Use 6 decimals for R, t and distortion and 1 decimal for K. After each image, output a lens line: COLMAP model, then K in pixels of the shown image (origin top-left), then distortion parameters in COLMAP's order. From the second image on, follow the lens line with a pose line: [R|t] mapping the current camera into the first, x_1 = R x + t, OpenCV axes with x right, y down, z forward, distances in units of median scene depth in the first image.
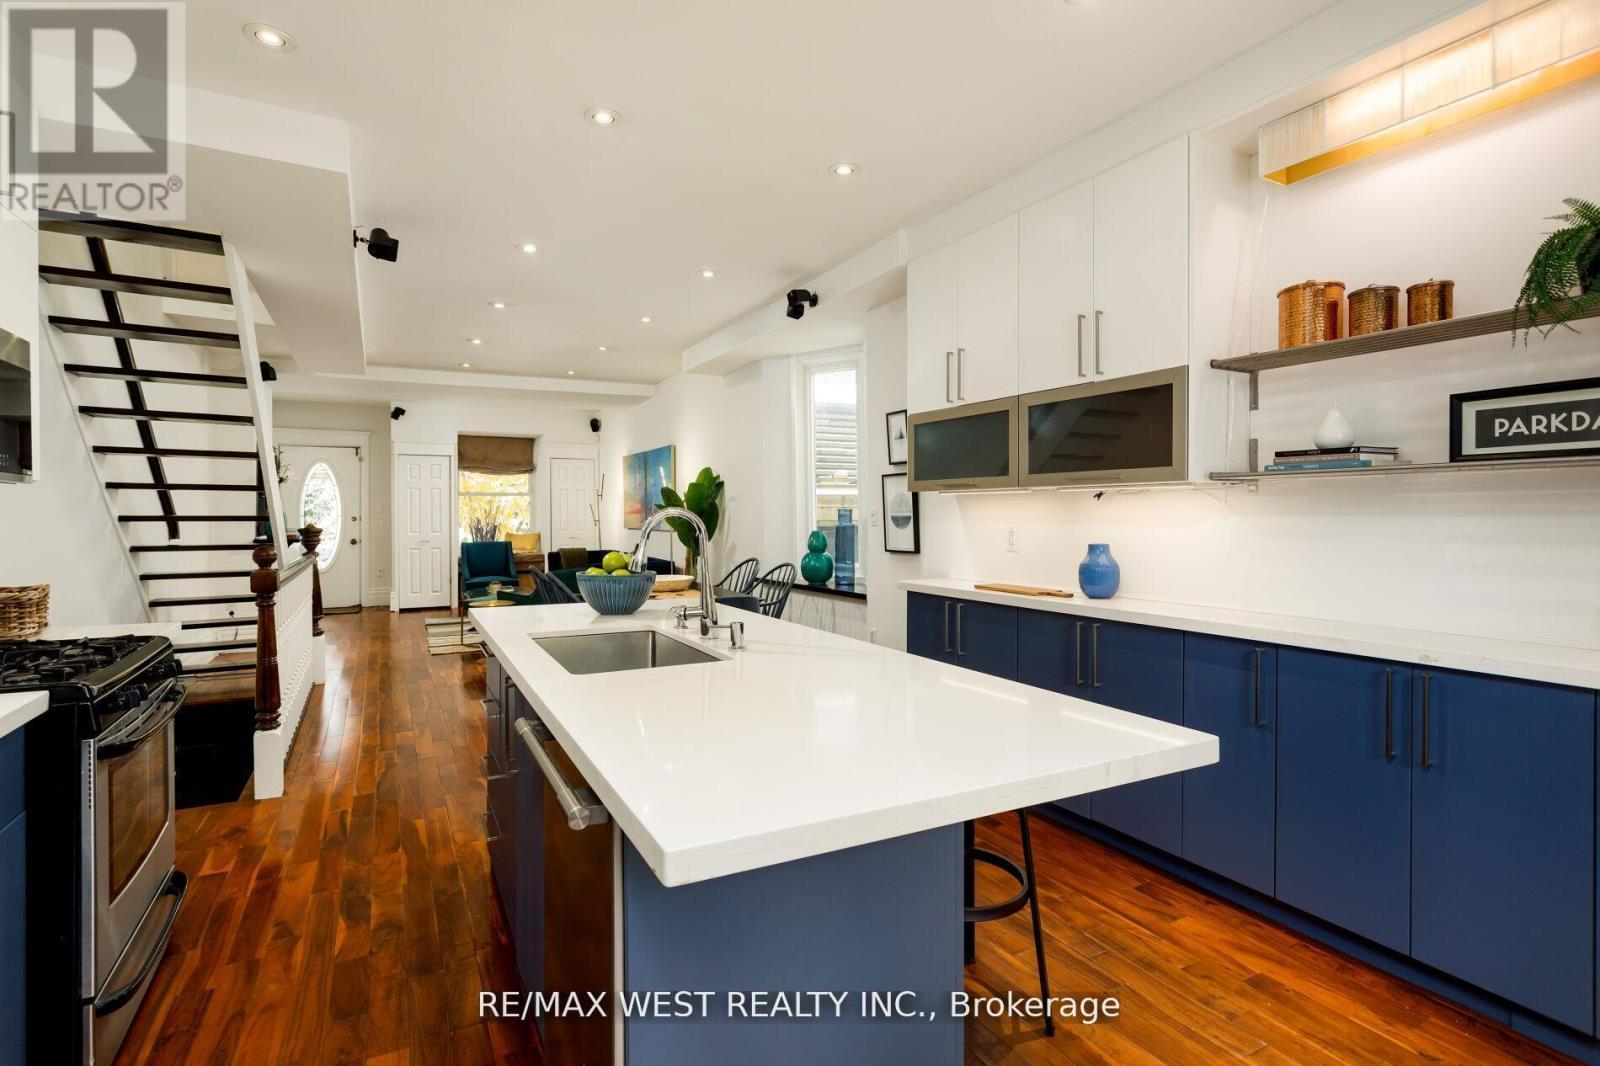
lens RADIAL K [[768.7, 0, 802.2], [0, 768.7, 532.1], [0, 0, 1]] dist [-0.006247, 0.000425]
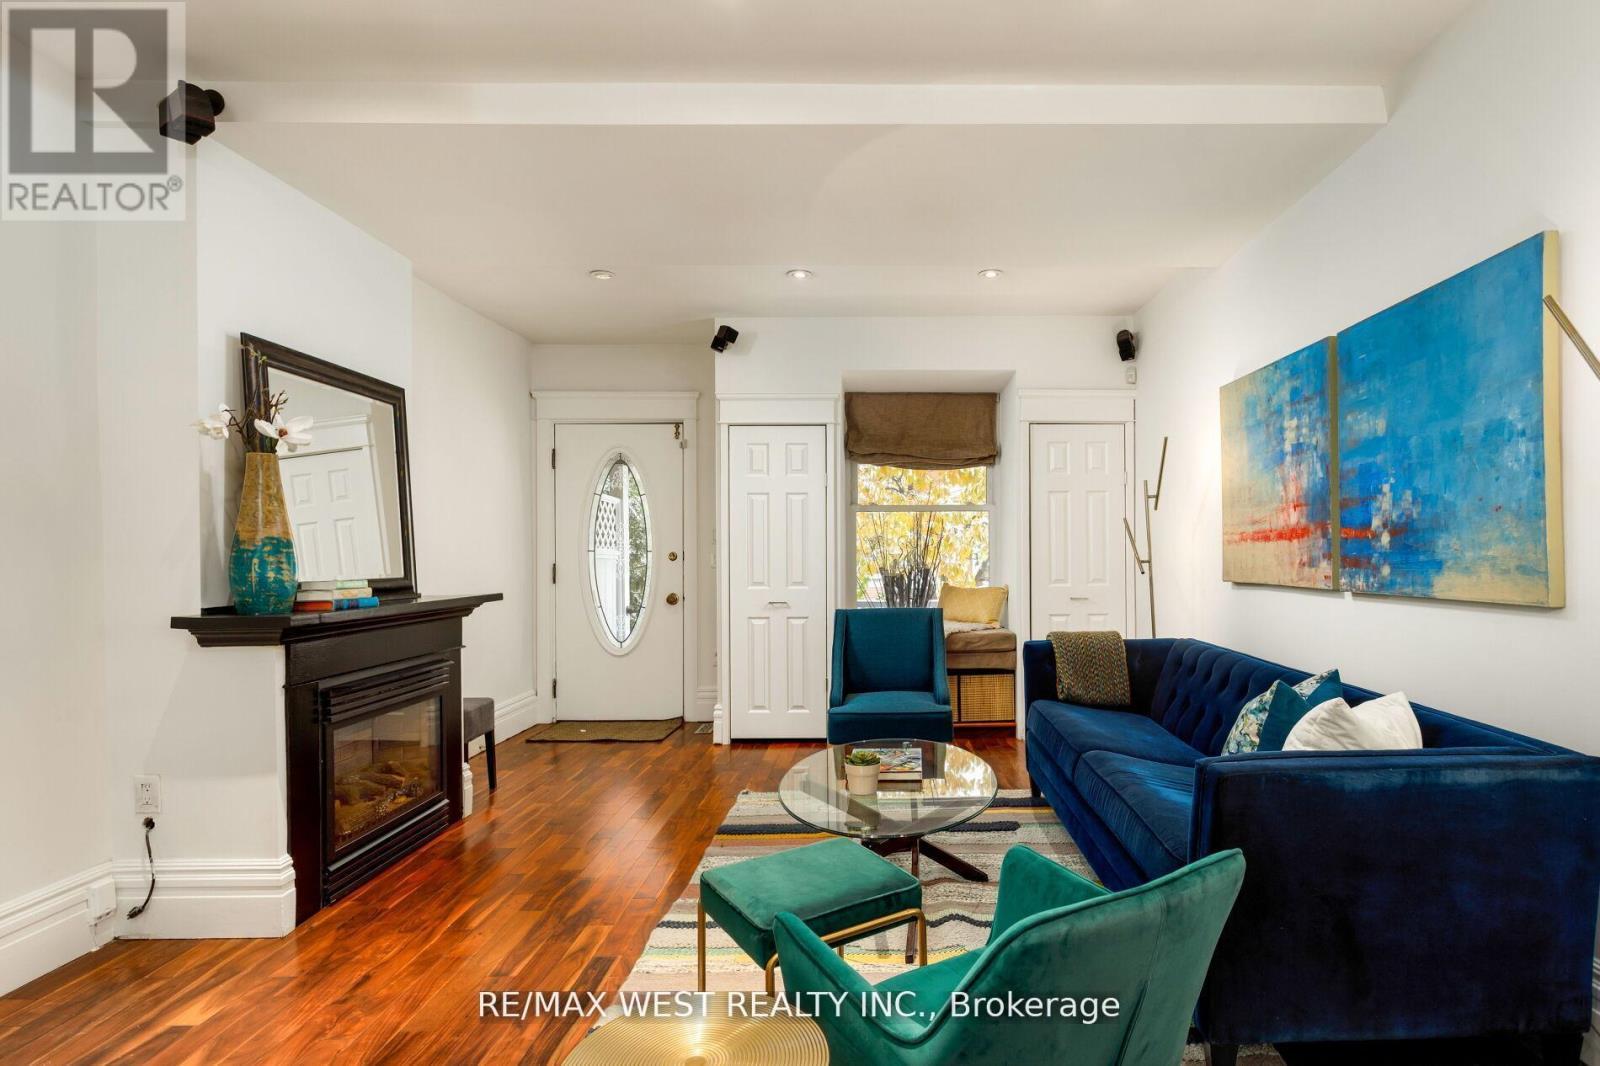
lens RADIAL K [[837.8, 0, 860.7], [0, 837.8, 548.4], [0, 0, 1]] dist [-0.000911, 0.000016]
pose [[0.873371, -0.006971, -0.487006, -0.195740], [-0.006586, 0.999637, -0.026121, -0.009114], [0.487011, 0.026021, 0.873008, 0.586459]]
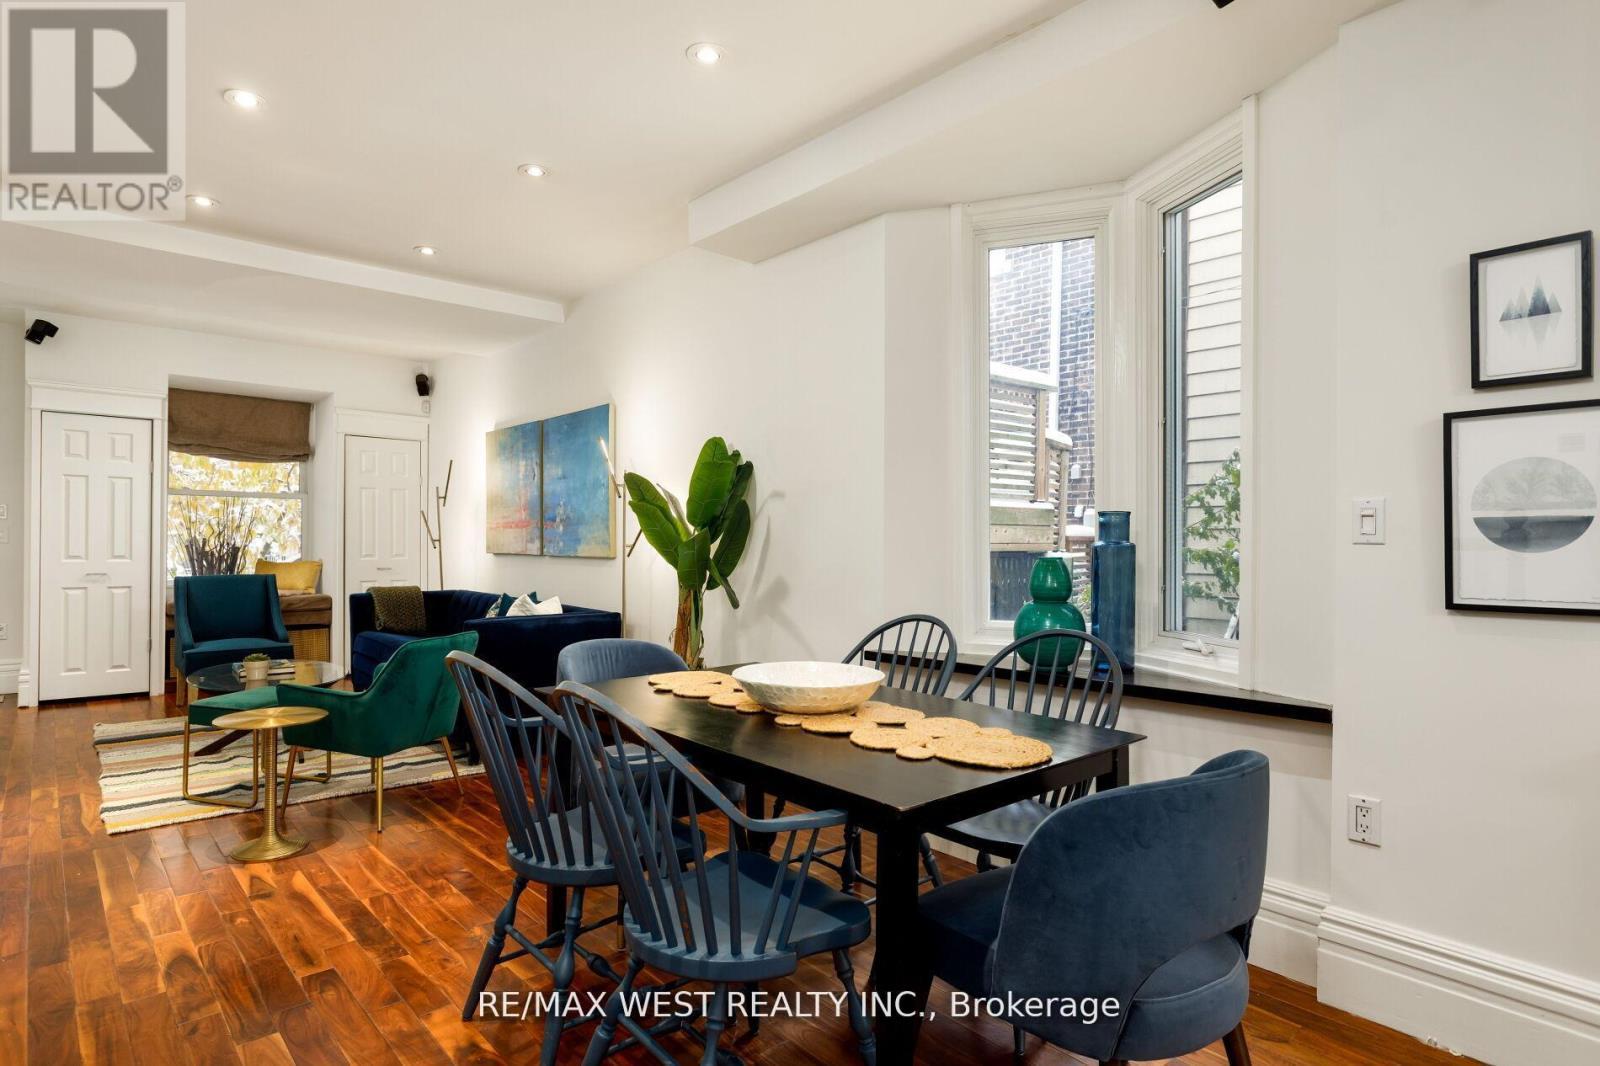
lens RADIAL K [[837.8, 0, 796.3], [0, 837.8, 546.3], [0, 0, 1]] dist [-0.000911, 0.000016]
pose [[0.972364, 0.006972, 0.233366, -0.155696], [-0.003051, 0.999848, -0.017159, 0.000875], [-0.233450, 0.015972, 0.972238, 0.322886]]
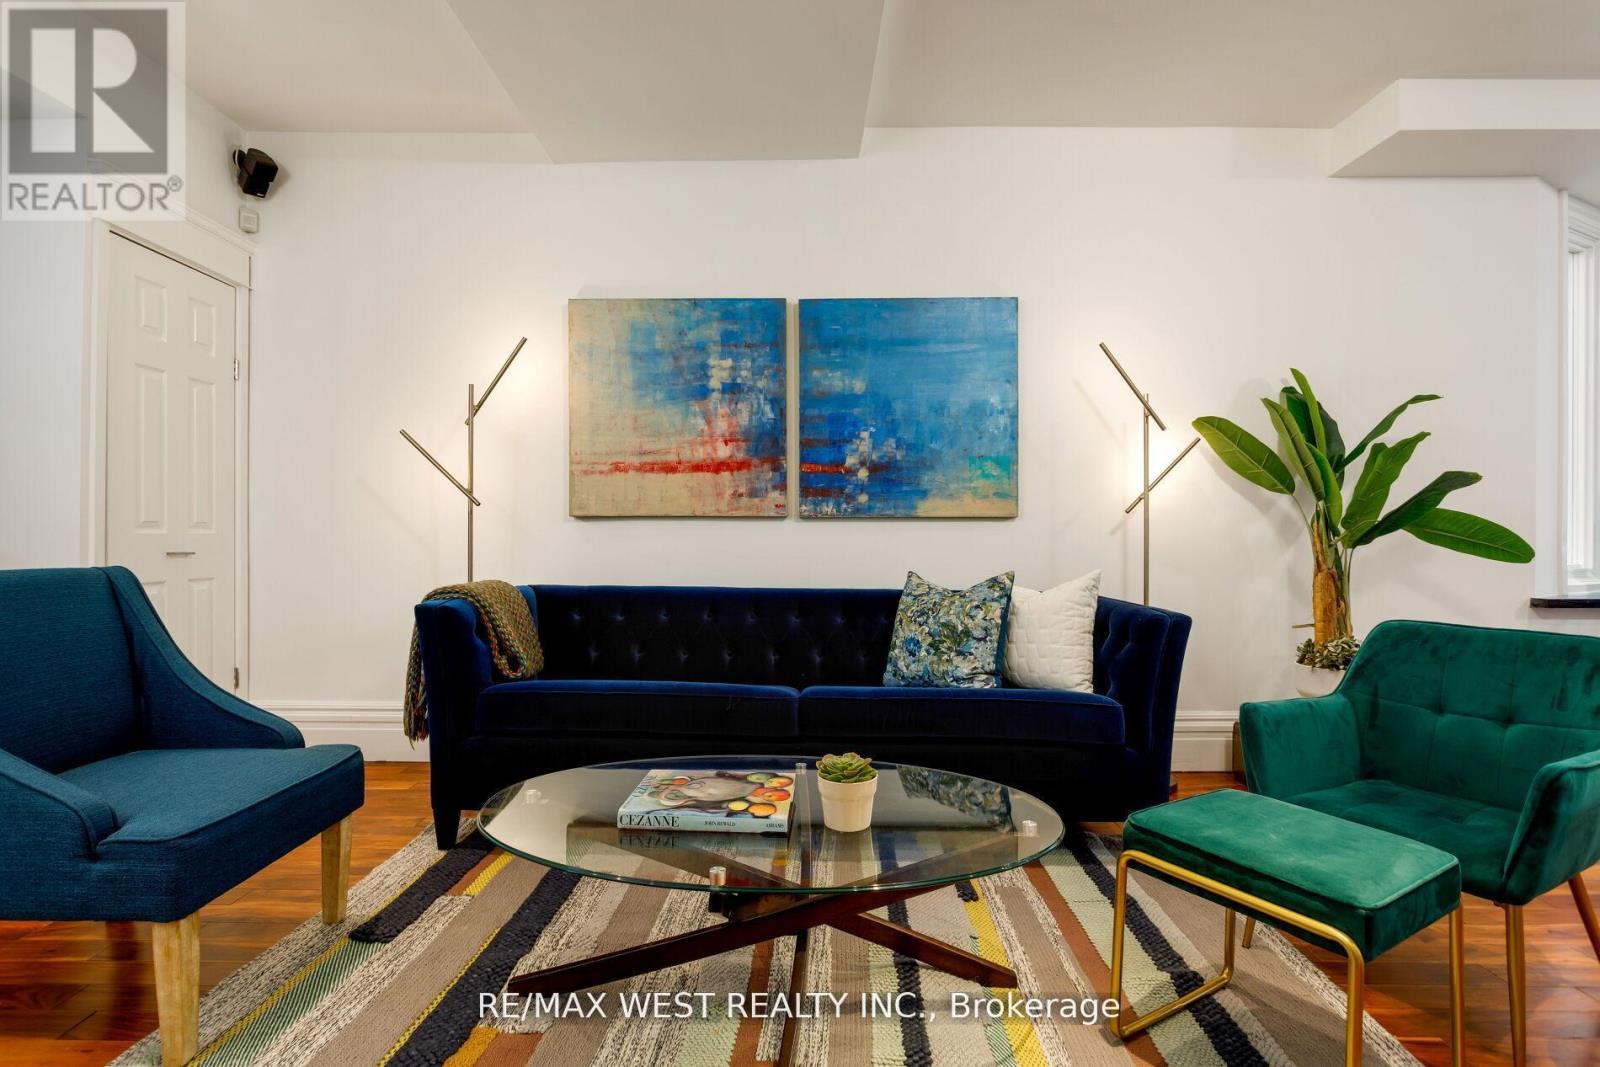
lens RADIAL K [[768.7, 0, 806.2], [0, 768.7, 534.0], [0, 0, 1]] dist [-0.006247, 0.000425]
pose [[0.500942, 0.006924, 0.865453, -0.483718], [0.016740, 0.999703, -0.017688, 0.011074], [-0.865319, 0.023349, 0.500678, 0.774569]]
